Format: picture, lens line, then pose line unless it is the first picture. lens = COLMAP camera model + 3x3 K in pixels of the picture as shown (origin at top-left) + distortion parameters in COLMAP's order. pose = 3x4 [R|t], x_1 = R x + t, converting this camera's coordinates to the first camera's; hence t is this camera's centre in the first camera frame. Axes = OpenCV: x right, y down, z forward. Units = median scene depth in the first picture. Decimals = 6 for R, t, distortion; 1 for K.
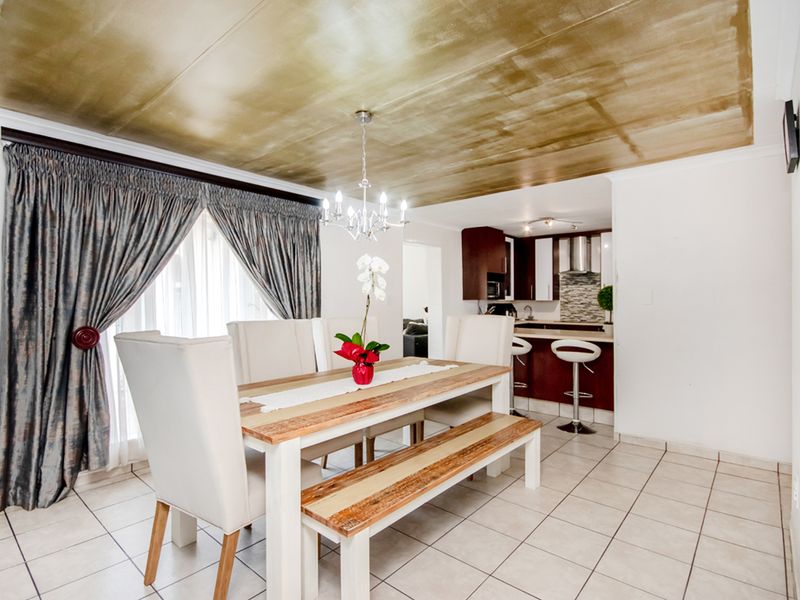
lens RADIAL K [[418.0, 0, 393.6], [0, 418.0, 301.6], [0, 0, 1]] dist [0.000466, 0.000146]
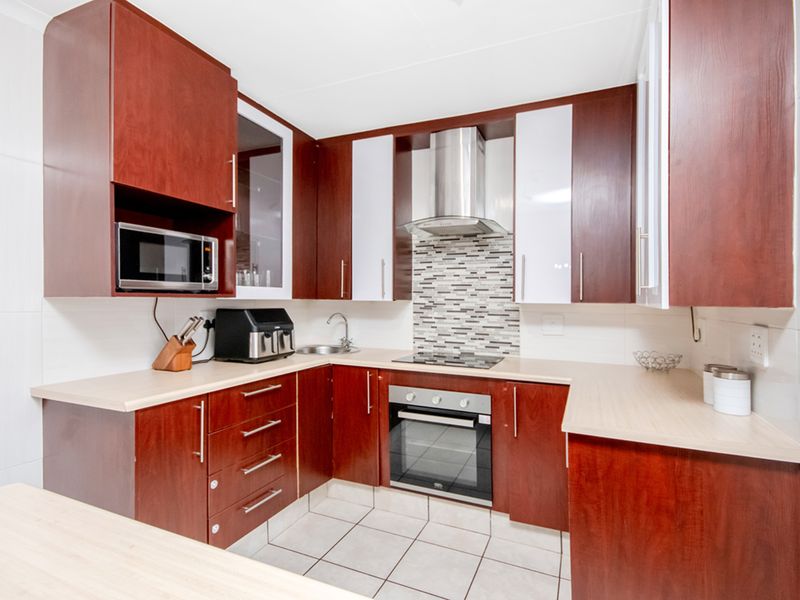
lens RADIAL K [[418.0, 0, 402.2], [0, 418.0, 298.7], [0, 0, 1]] dist [0.000466, 0.000146]
pose [[0.956775, 0.009779, 0.290664, 0.277926], [-0.007746, 0.999937, -0.008143, -0.001816], [-0.290726, 0.005539, 0.956790, 0.633959]]
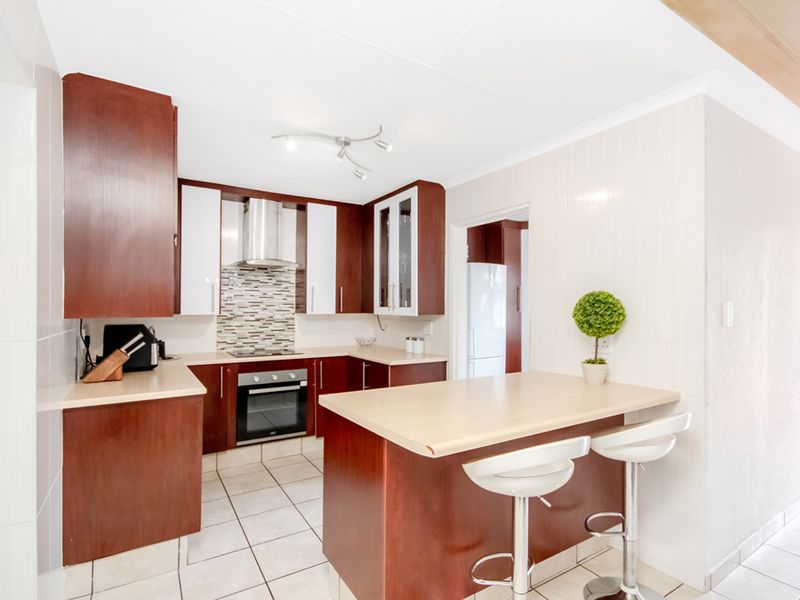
lens RADIAL K [[418.0, 0, 397.9], [0, 418.0, 302.5], [0, 0, 1]] dist [0.000466, 0.000146]
pose [[0.286696, 0.012355, 0.957942, -0.036507], [0.006805, 0.999865, -0.014933, -0.008046], [-0.957997, 0.010800, 0.286574, 0.647915]]
